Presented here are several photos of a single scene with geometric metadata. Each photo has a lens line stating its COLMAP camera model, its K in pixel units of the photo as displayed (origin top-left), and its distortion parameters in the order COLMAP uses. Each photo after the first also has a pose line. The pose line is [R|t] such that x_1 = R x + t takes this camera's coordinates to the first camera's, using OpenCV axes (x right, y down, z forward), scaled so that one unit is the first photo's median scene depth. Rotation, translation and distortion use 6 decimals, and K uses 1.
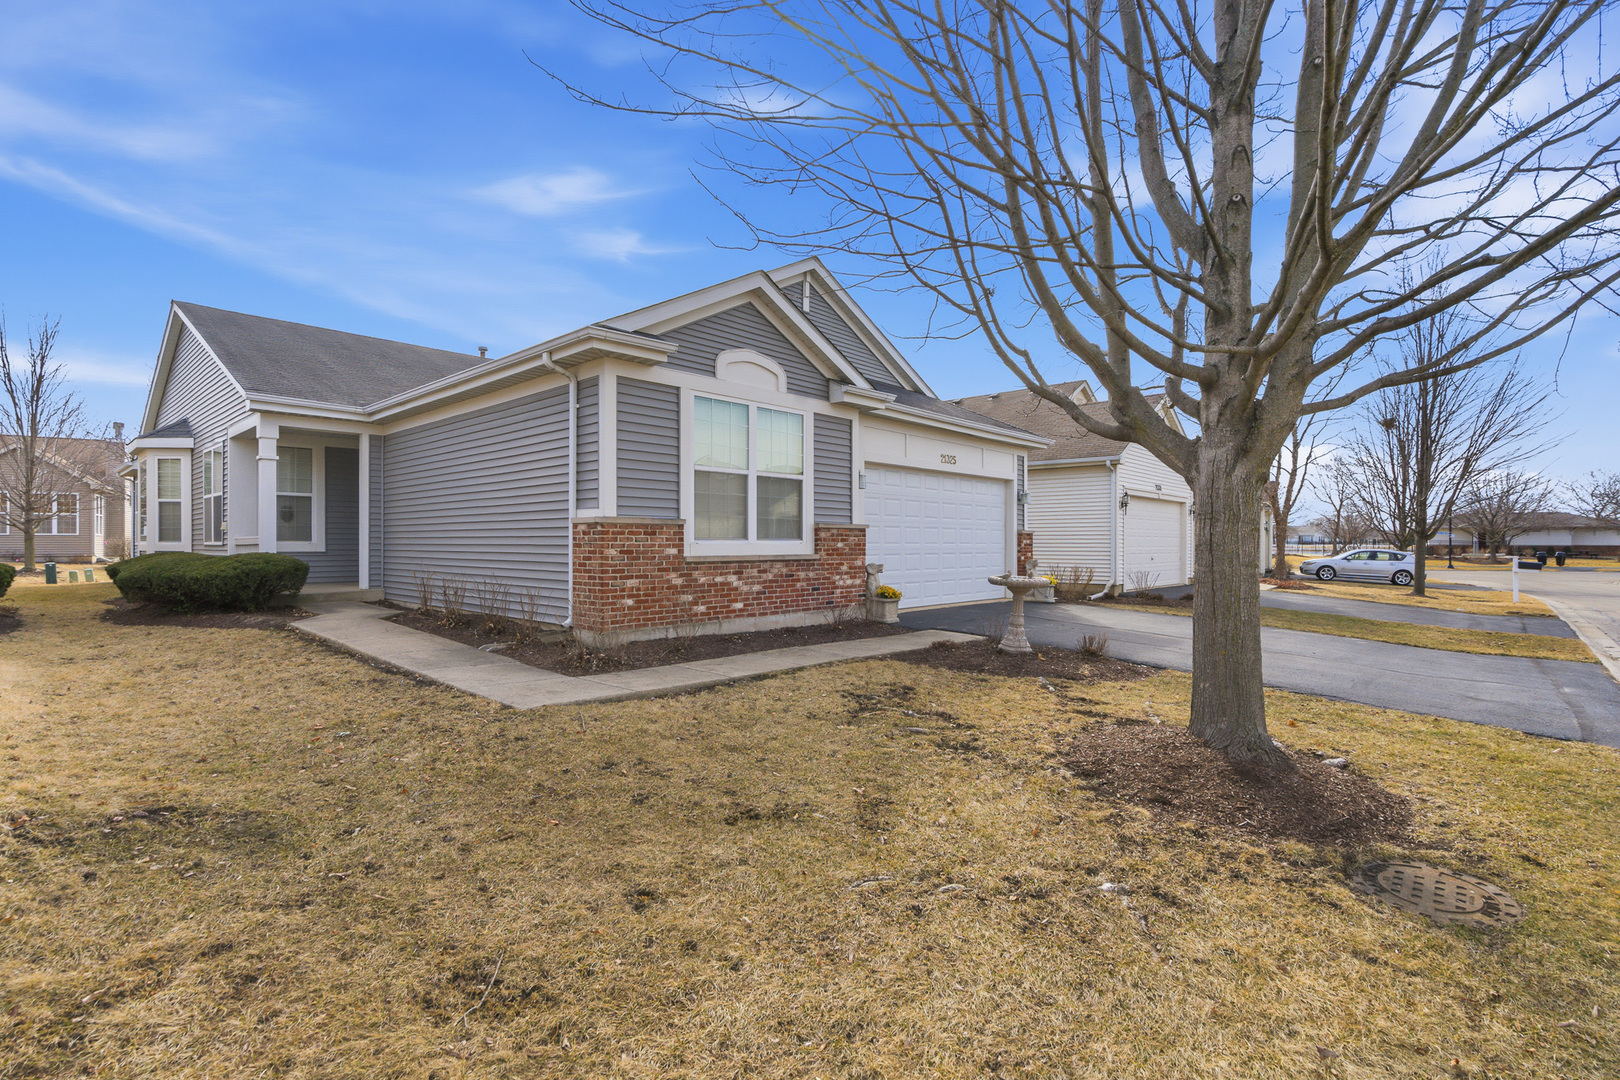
lens RADIAL K [[758.0, 0, 818.4], [0, 758.0, 546.6], [0, 0, 1]] dist [-0.000272, 0.000529]
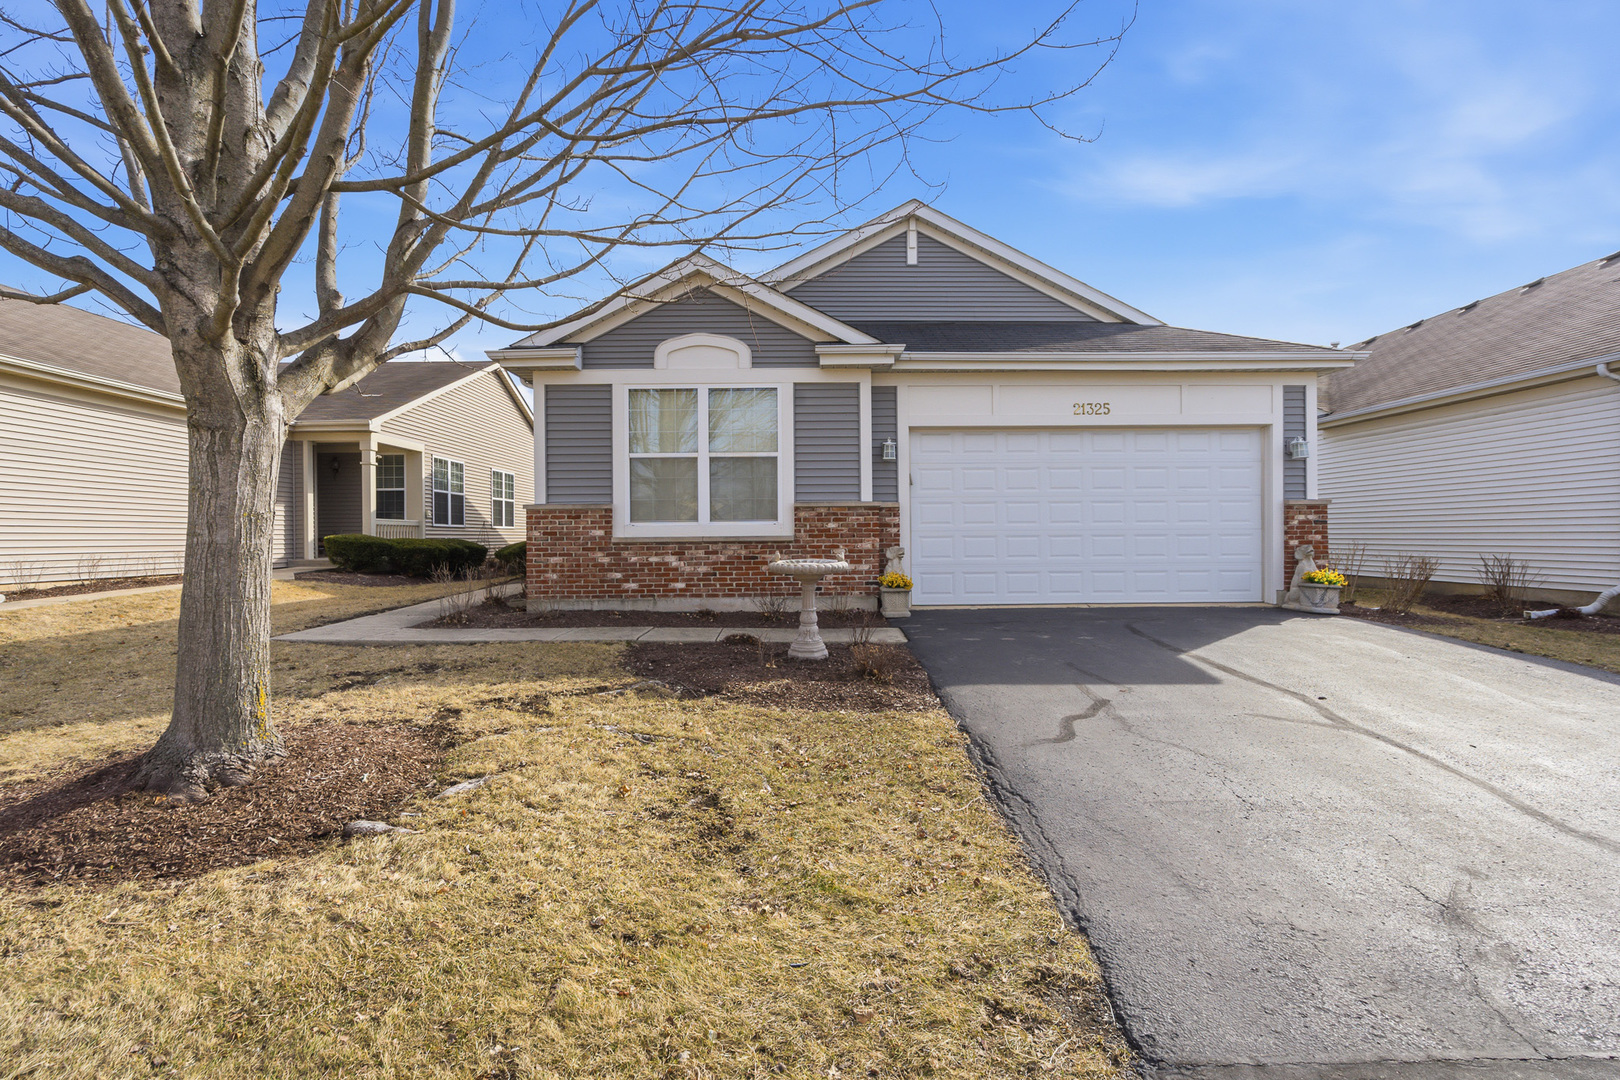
lens RADIAL K [[758.0, 0, 812.0], [0, 758.0, 535.5], [0, 0, 1]] dist [-0.000272, 0.000529]
pose [[0.682200, -0.005571, -0.731144, 0.767431], [0.005515, 0.999982, -0.002473, 0.013440], [0.731145, -0.002345, 0.682219, 0.429522]]
